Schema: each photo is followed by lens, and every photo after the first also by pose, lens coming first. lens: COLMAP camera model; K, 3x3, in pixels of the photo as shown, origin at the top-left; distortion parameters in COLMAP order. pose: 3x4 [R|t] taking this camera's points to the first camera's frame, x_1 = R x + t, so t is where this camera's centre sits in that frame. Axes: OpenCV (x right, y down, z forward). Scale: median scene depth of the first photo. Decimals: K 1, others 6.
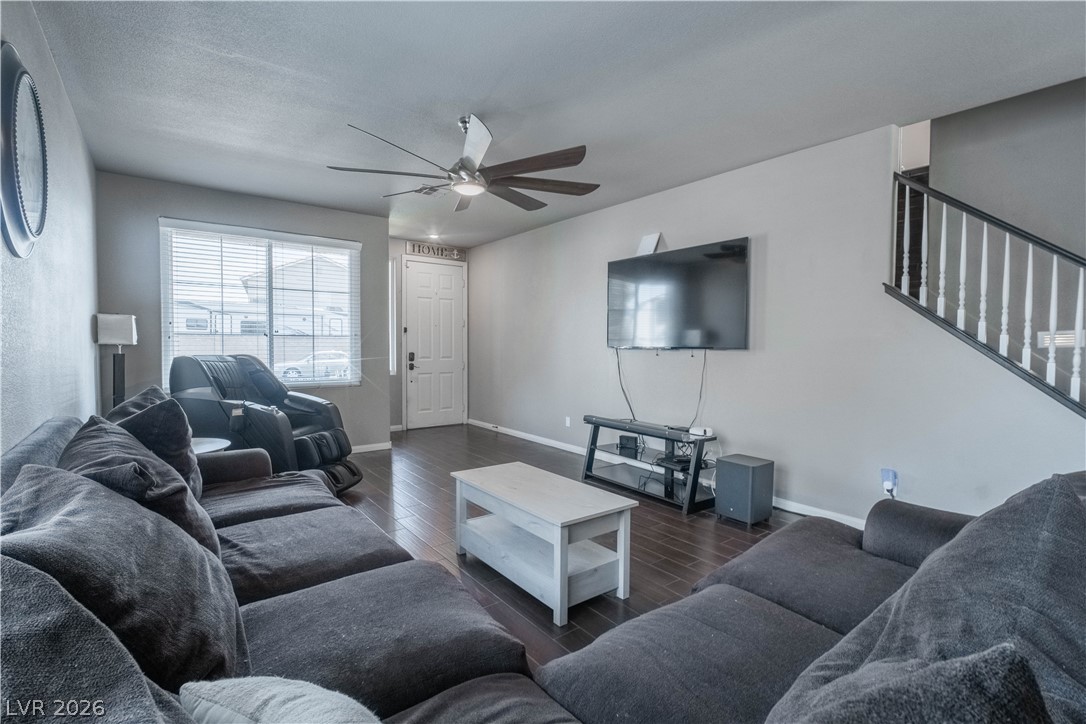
lens RADIAL K [[499.6, 0, 546.7], [0, 499.6, 359.2], [0, 0, 1]] dist [-0.005300, -0.000434]
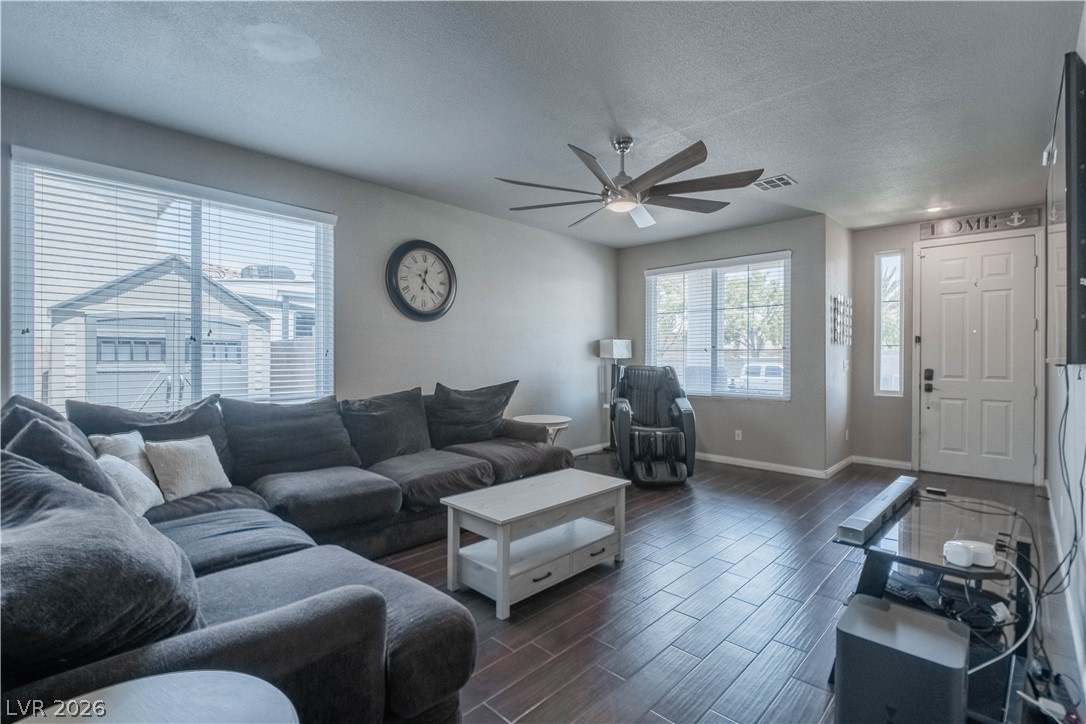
lens RADIAL K [[499.6, 0, 542.9], [0, 499.6, 360.8], [0, 0, 1]] dist [-0.005300, -0.000434]
pose [[0.144873, 0.000610, -0.989450, 0.408141], [-0.031296, 0.999502, -0.003966, -0.005061], [0.988955, 0.031541, 0.144820, 0.338488]]
